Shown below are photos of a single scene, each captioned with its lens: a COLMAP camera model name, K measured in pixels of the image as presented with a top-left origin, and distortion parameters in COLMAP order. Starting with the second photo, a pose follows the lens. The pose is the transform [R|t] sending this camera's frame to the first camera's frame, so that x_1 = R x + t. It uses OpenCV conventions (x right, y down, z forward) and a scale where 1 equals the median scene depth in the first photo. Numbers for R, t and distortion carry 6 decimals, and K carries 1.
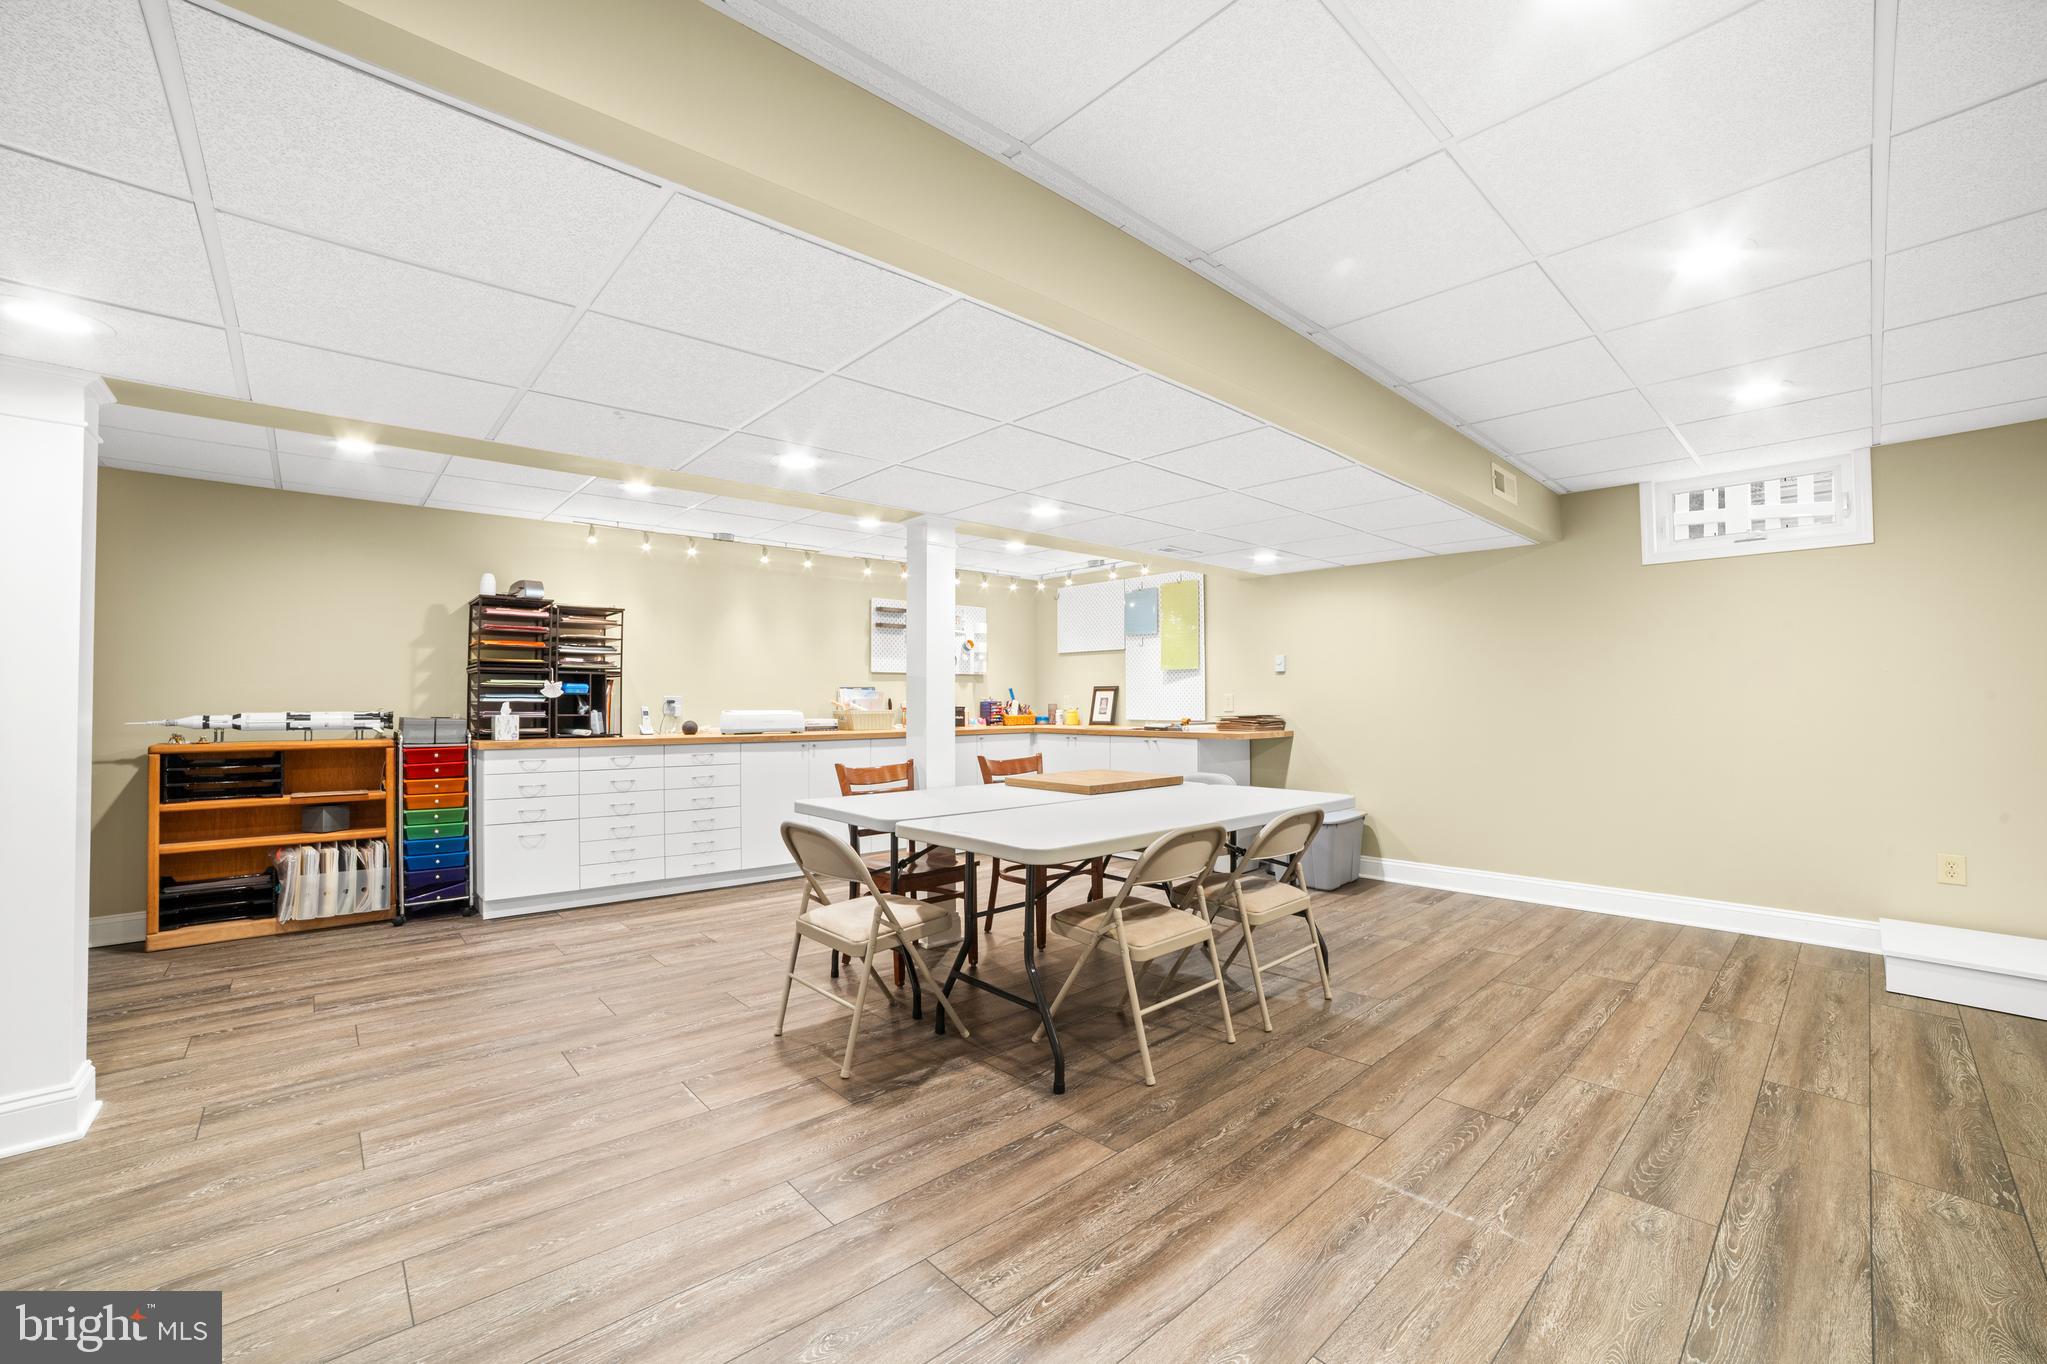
lens RADIAL K [[835.4, 0, 1023.5], [0, 835.4, 682.0], [0, 0, 1]] dist [-0.092606, 0.027537]
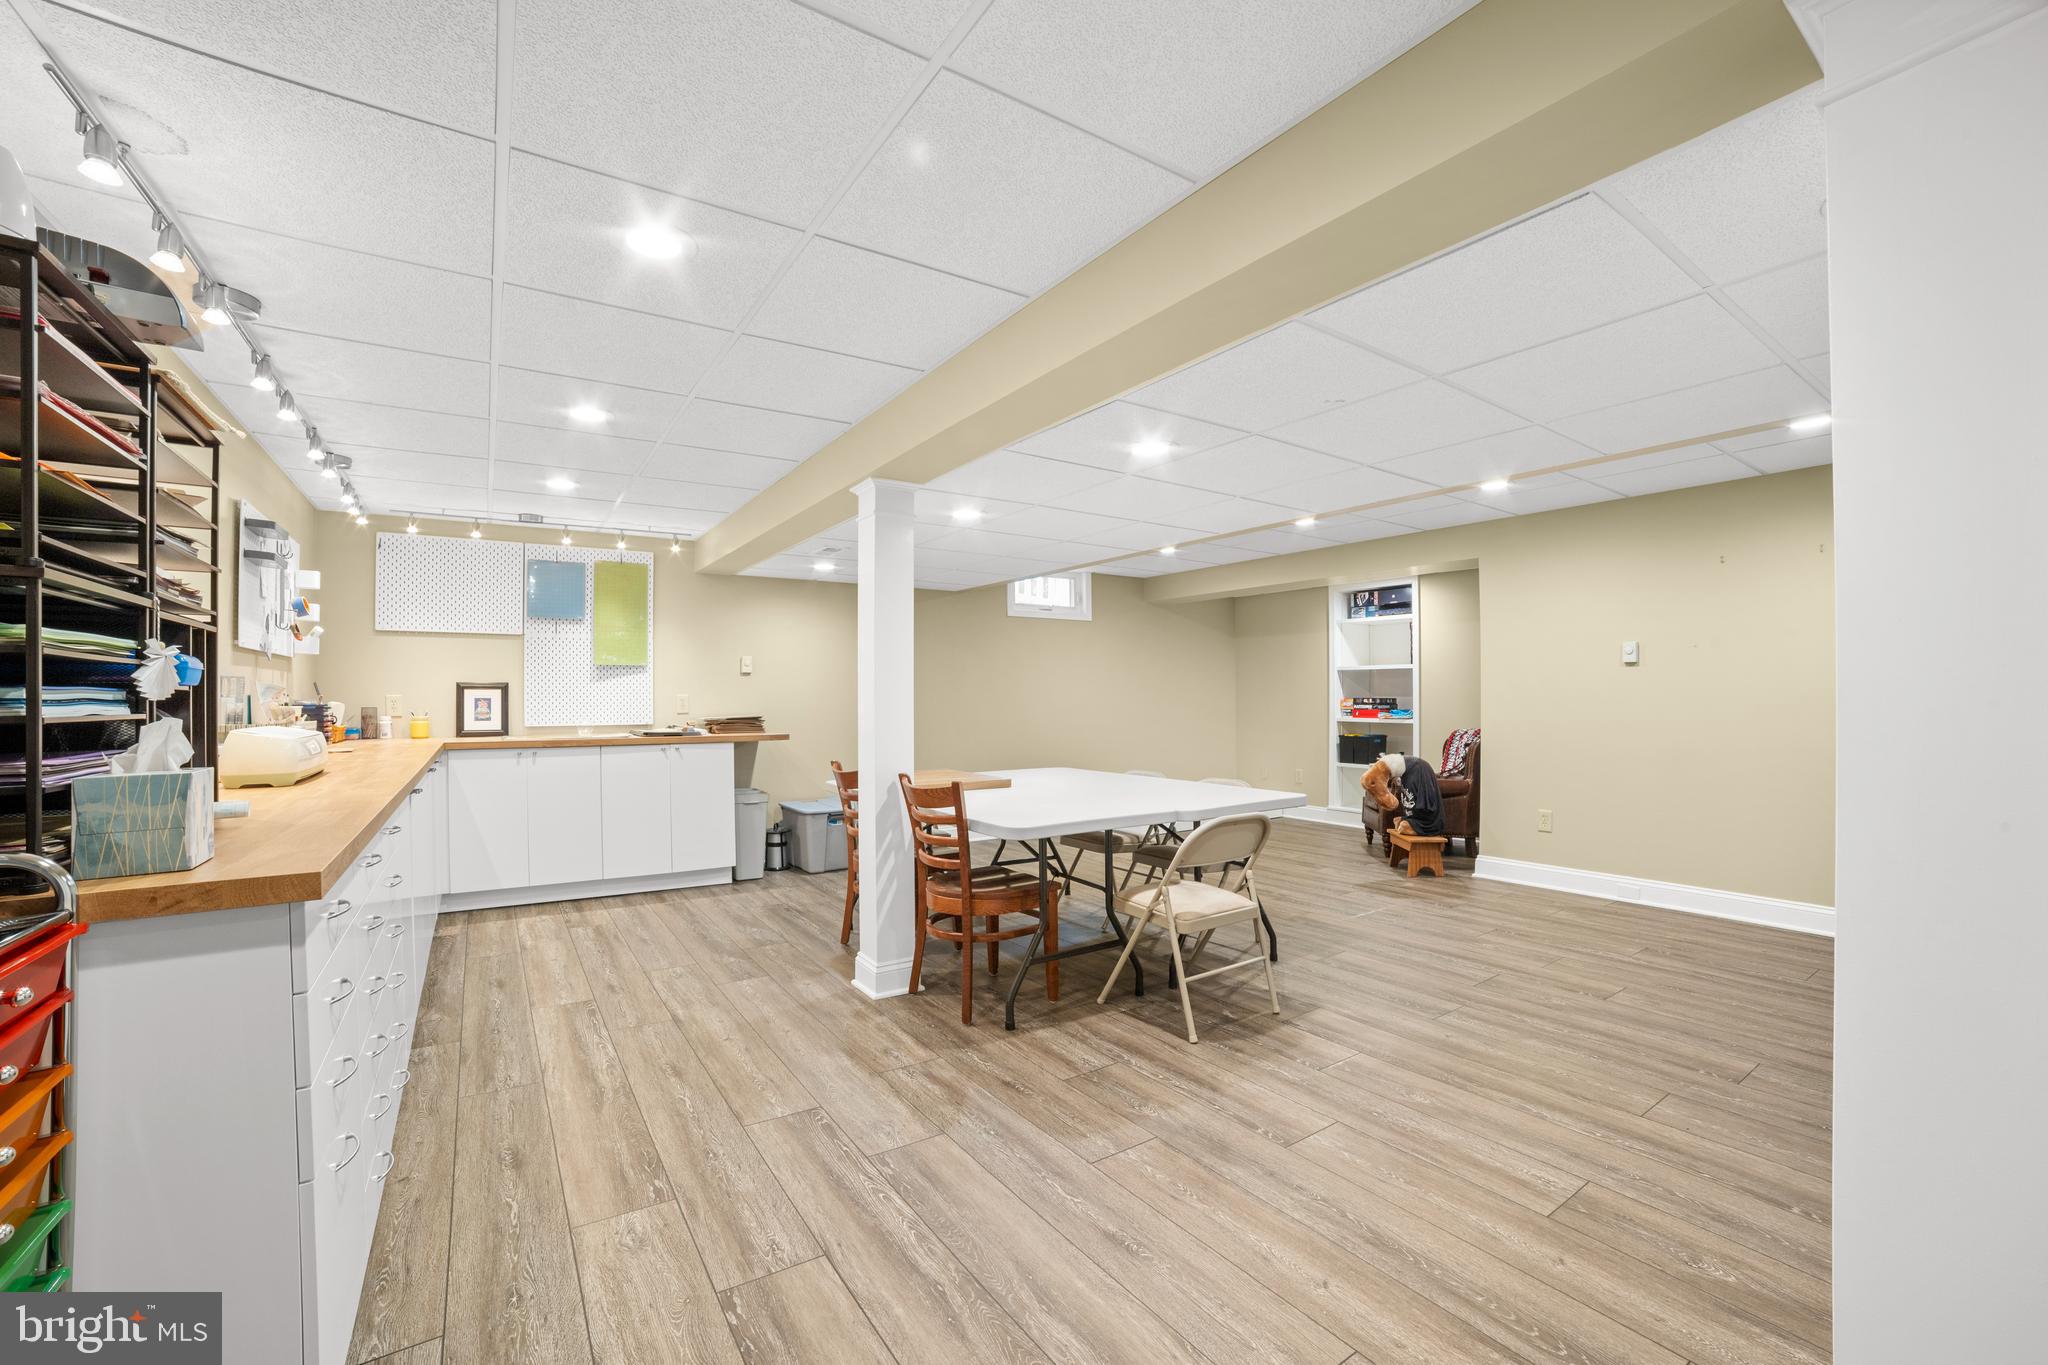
lens RADIAL K [[829.1, 0, 1029.9], [0, 829.1, 691.4], [0, 0, 1]] dist [-0.091510, 0.019742]
pose [[0.140558, 0.009726, 0.990025, -0.958256], [-0.018569, 0.999802, -0.007186, 0.016284], [-0.989898, -0.017374, 0.140711, 0.786395]]
